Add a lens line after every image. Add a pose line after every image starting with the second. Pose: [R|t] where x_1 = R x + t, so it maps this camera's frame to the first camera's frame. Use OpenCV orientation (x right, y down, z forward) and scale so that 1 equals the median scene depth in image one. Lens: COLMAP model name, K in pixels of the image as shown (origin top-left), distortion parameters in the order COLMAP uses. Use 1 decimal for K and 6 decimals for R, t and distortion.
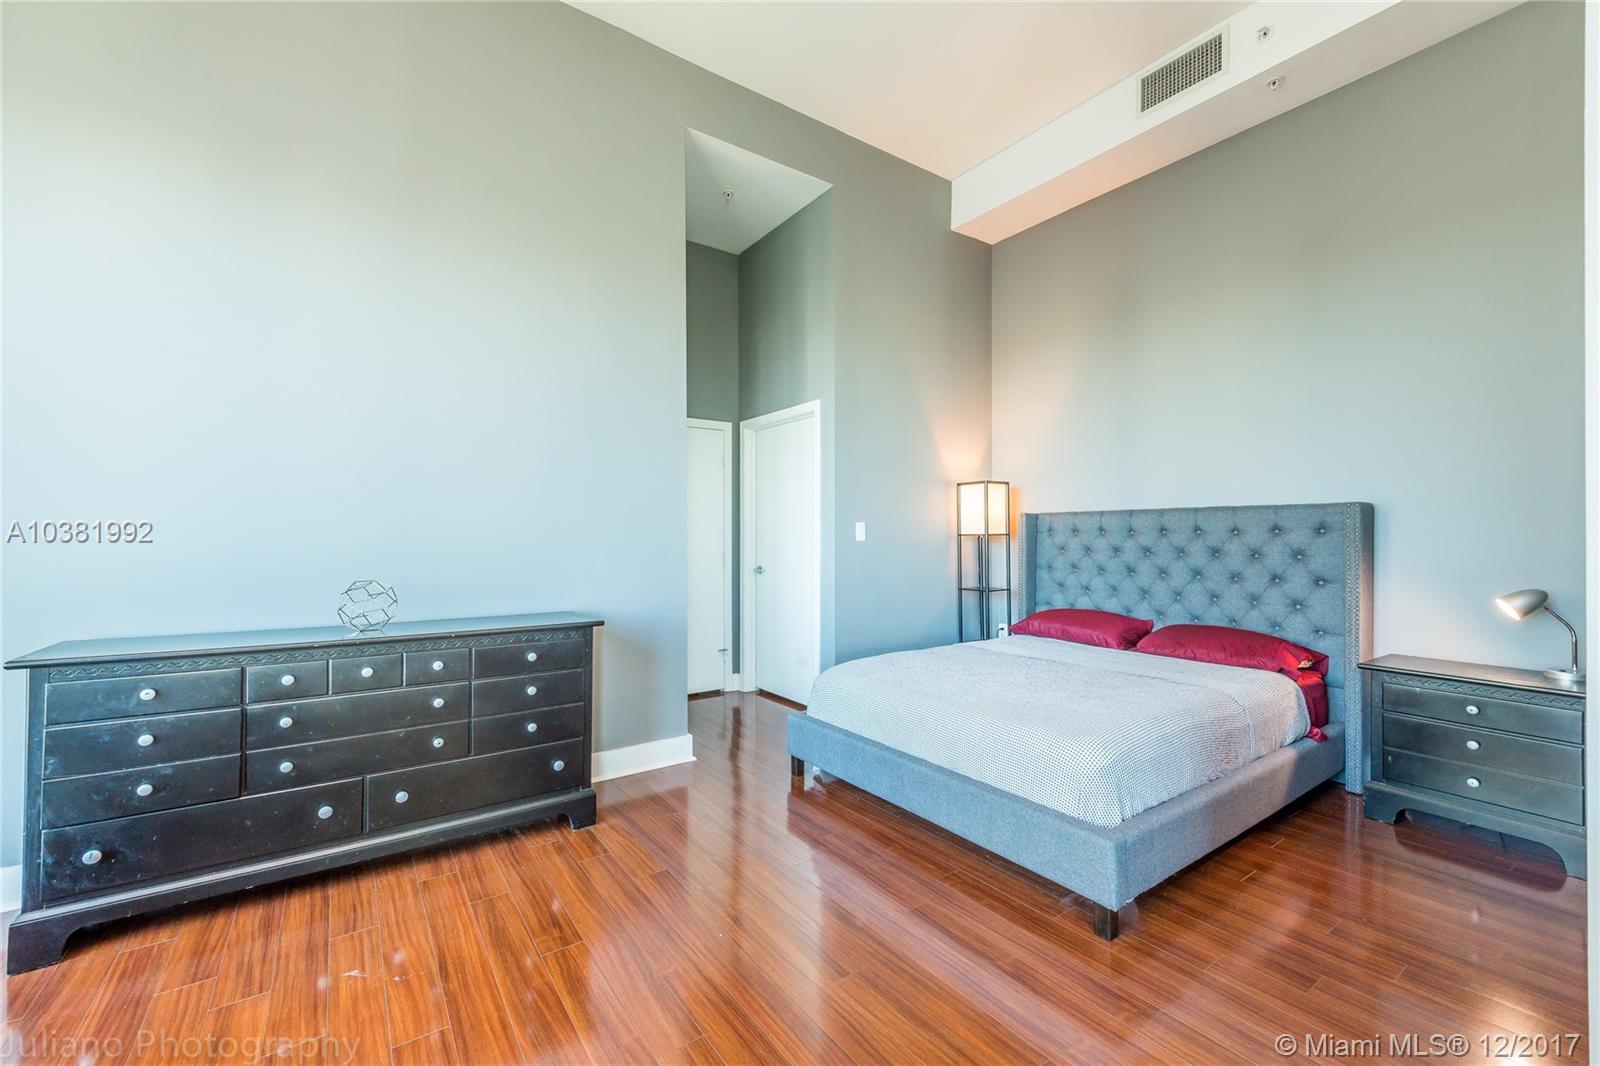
lens RADIAL K [[653.7, 0, 812.8], [0, 653.7, 532.5], [0, 0, 1]] dist [0.011699, -0.002752]
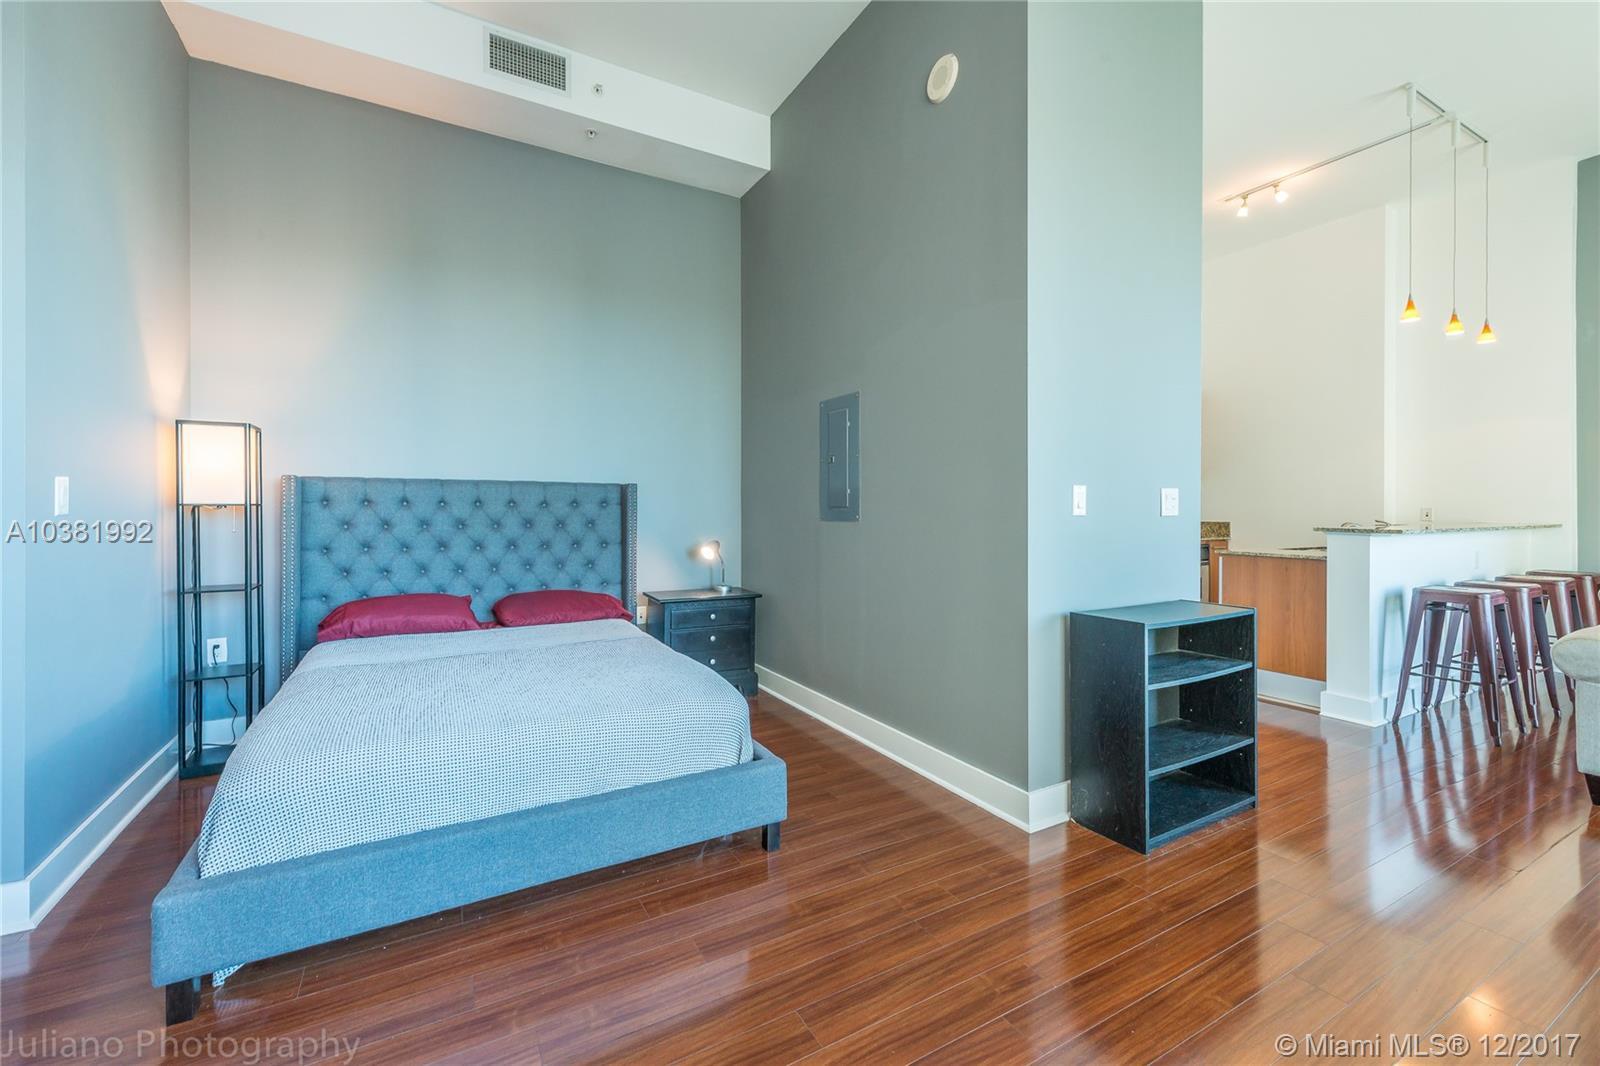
lens RADIAL K [[653.7, 0, 737.0], [0, 653.7, 510.6], [0, 0, 1]] dist [0.011699, -0.002752]
pose [[0.129004, -0.002366, 0.991641, -0.402213], [-0.008695, 0.999956, 0.003516, 0.002325], [-0.991606, -0.009076, 0.128978, 0.504556]]
